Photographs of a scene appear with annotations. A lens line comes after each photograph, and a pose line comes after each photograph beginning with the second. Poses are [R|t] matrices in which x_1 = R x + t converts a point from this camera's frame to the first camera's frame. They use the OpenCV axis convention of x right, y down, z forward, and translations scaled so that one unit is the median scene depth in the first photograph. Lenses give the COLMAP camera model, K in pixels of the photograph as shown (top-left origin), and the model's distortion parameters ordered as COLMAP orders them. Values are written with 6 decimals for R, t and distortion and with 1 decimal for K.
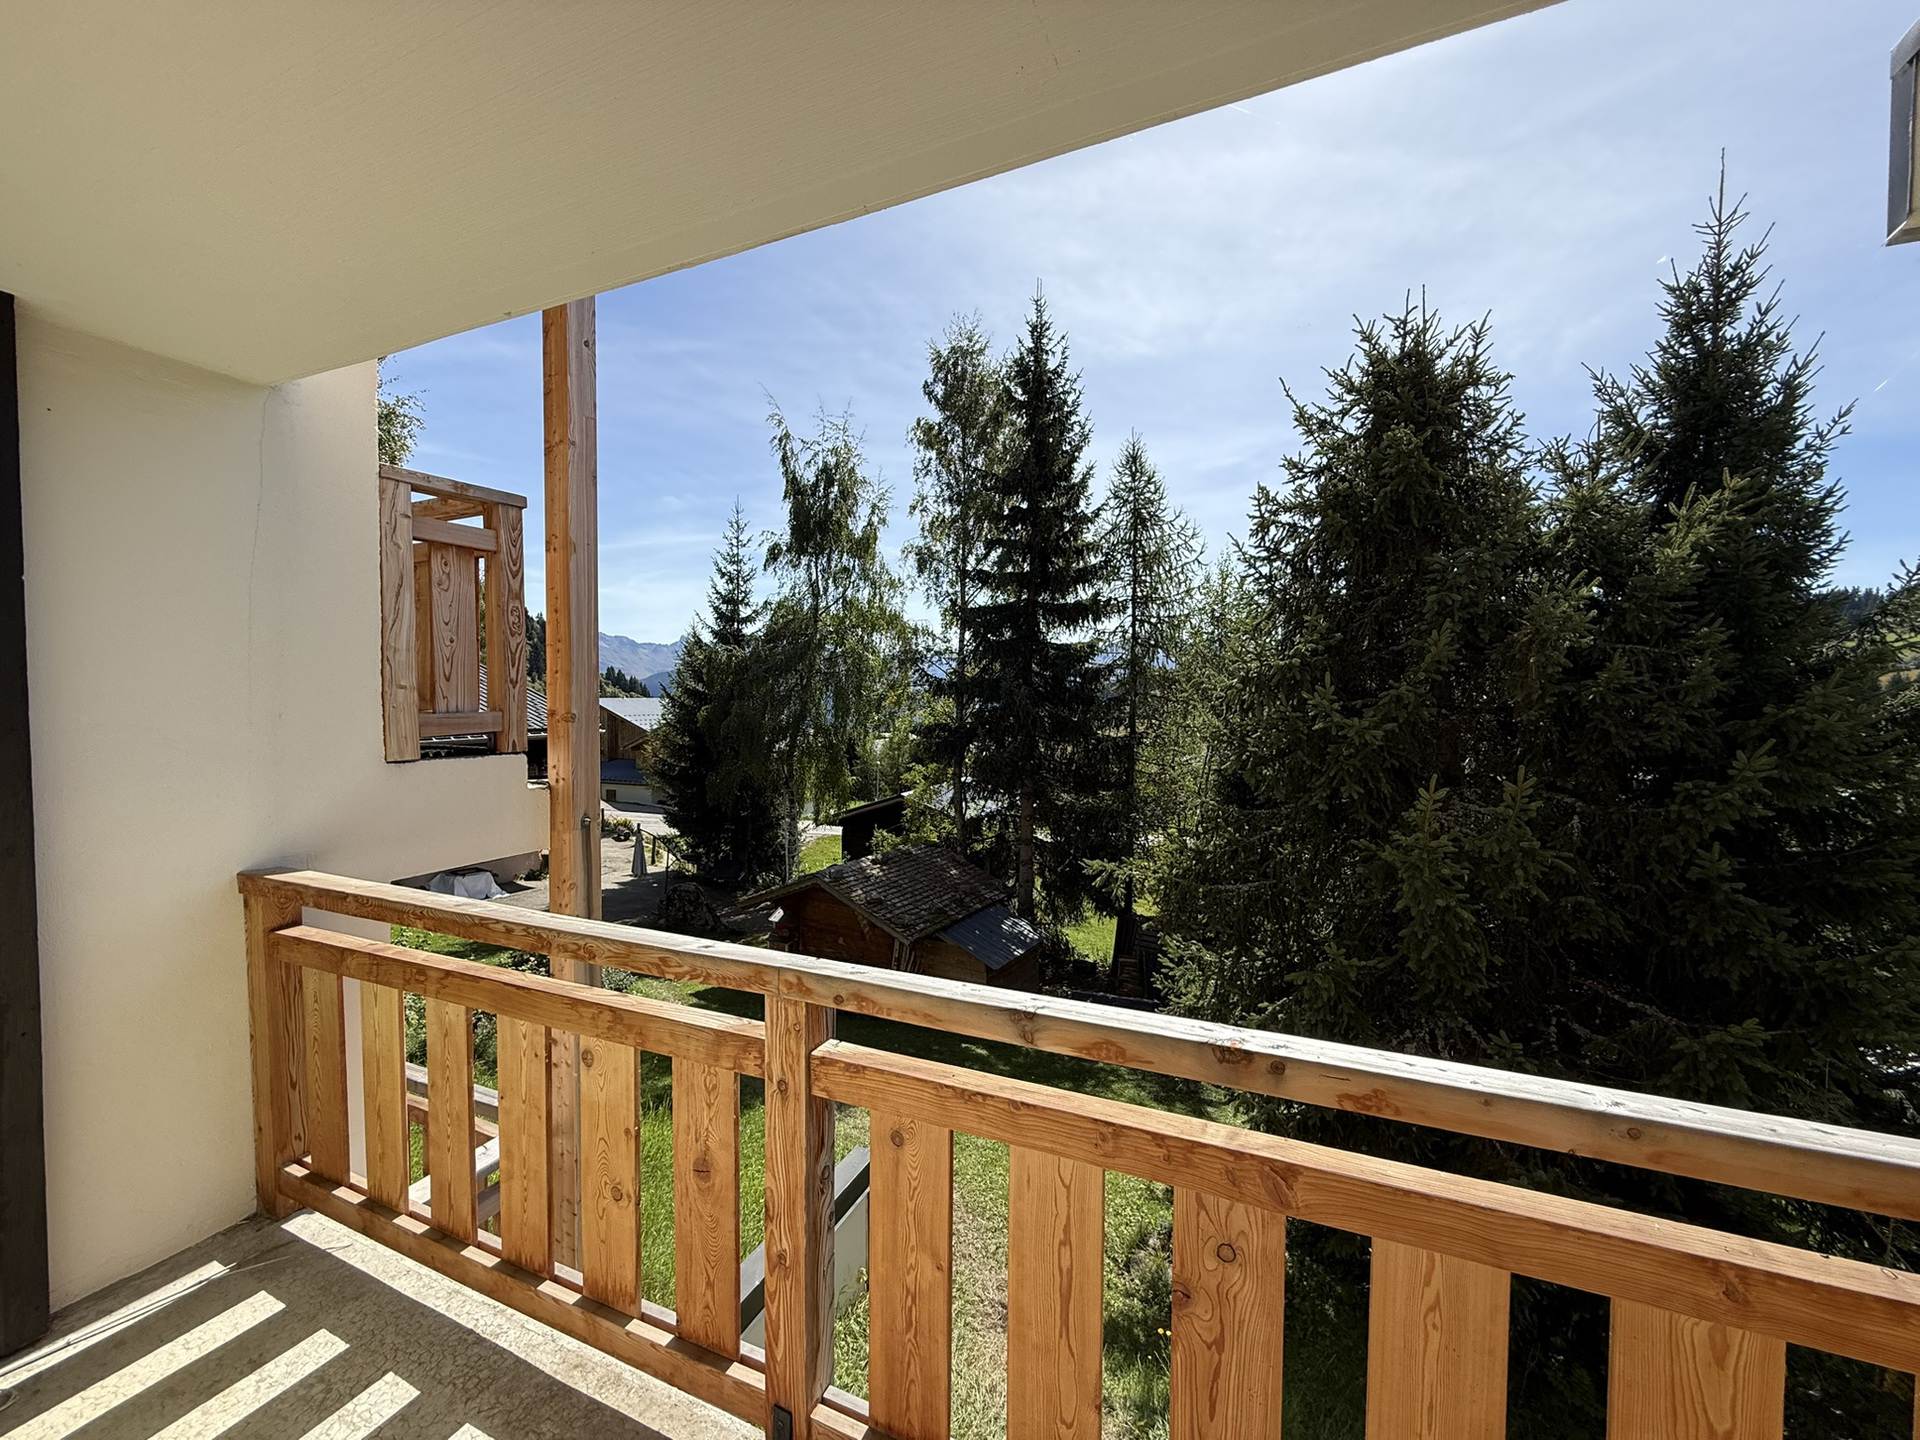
lens RADIAL K [[762.2, 0, 950.1], [0, 762.2, 717.4], [0, 0, 1]] dist [0.000527, 0.000318]
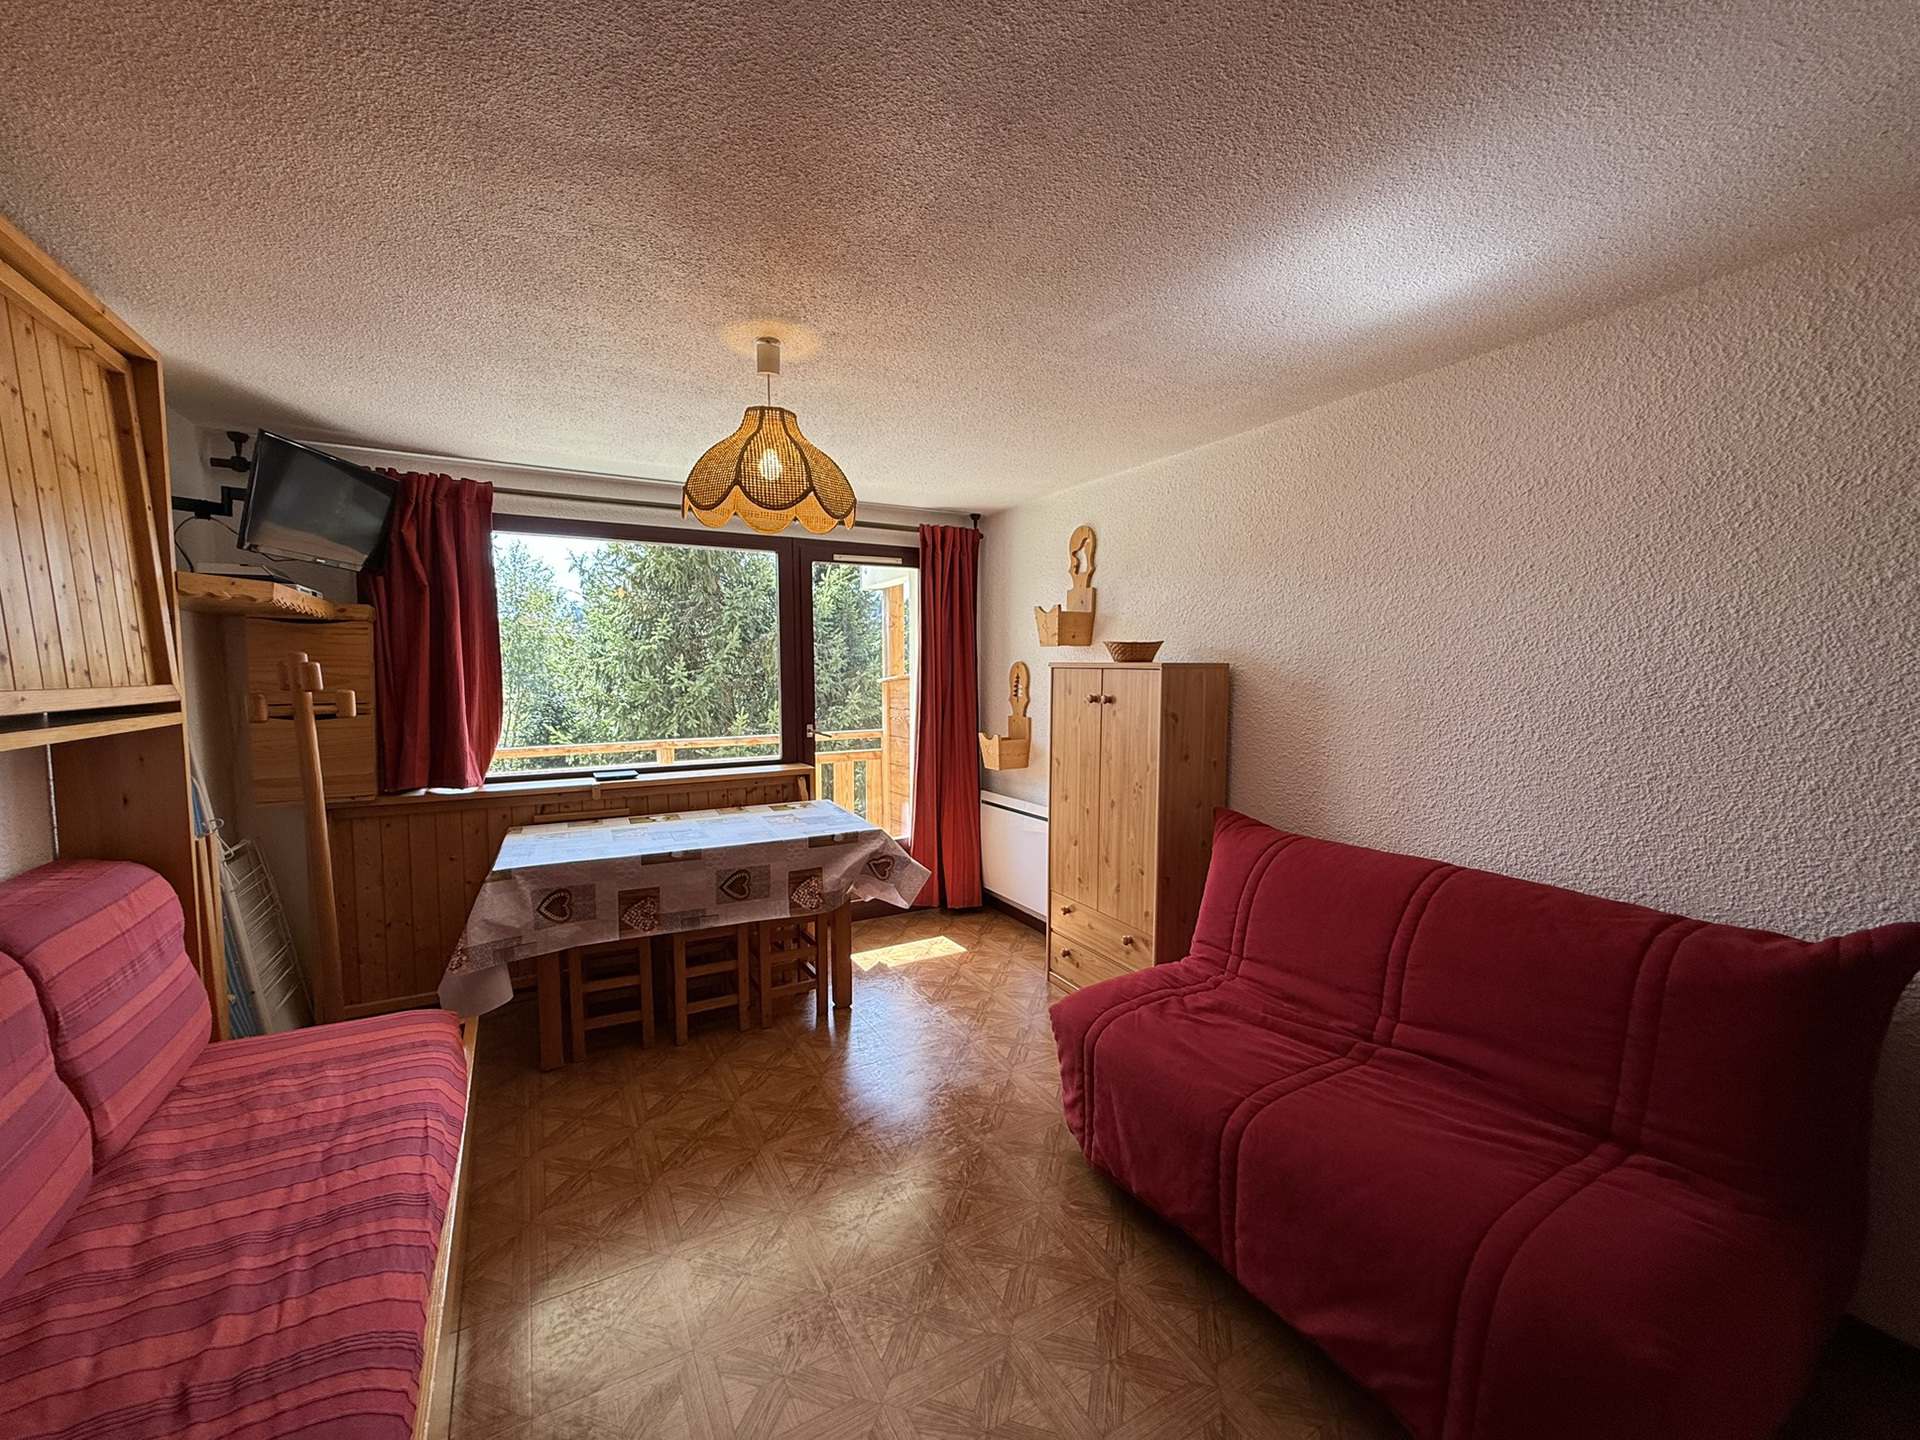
lens RADIAL K [[763.0, 0, 956.0], [0, 763.0, 716.8], [0, 0, 1]] dist [-0.000225, -0.000067]
pose [[0.592534, -0.056558, 0.803558, -0.497116], [0.029751, 0.998388, 0.048332, 0.015718], [-0.804996, -0.004732, 0.593261, -0.494192]]
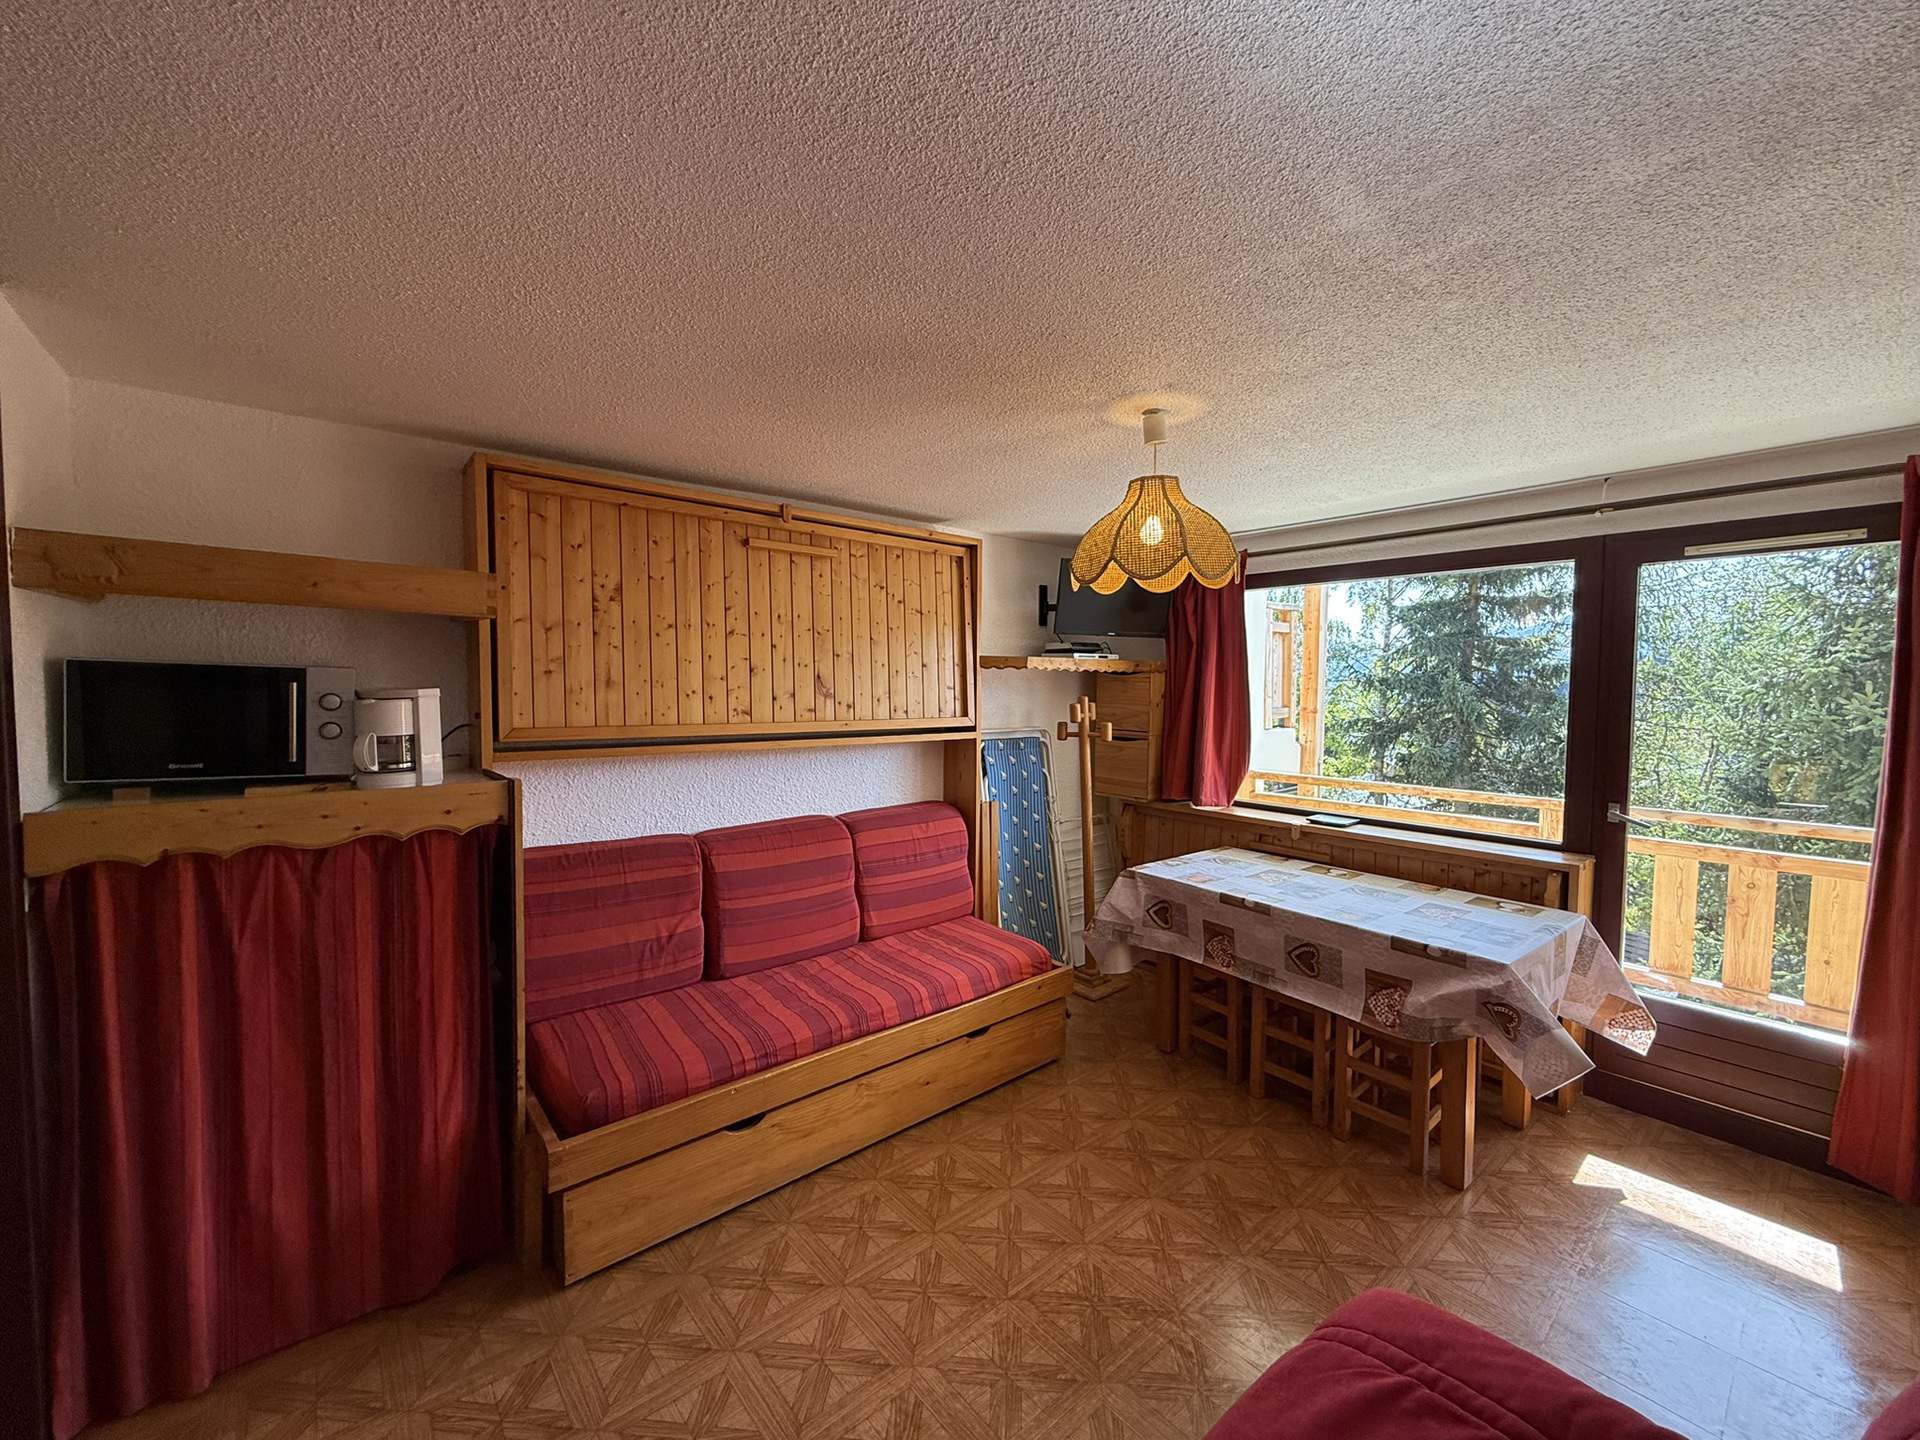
lens RADIAL K [[762.2, 0, 950.1], [0, 762.2, 717.4], [0, 0, 1]] dist [0.000527, 0.000318]
pose [[0.899607, 0.023292, -0.436079, -0.219910], [-0.017838, 0.999703, 0.016598, 0.000199], [0.436336, -0.007152, 0.899755, -0.573258]]
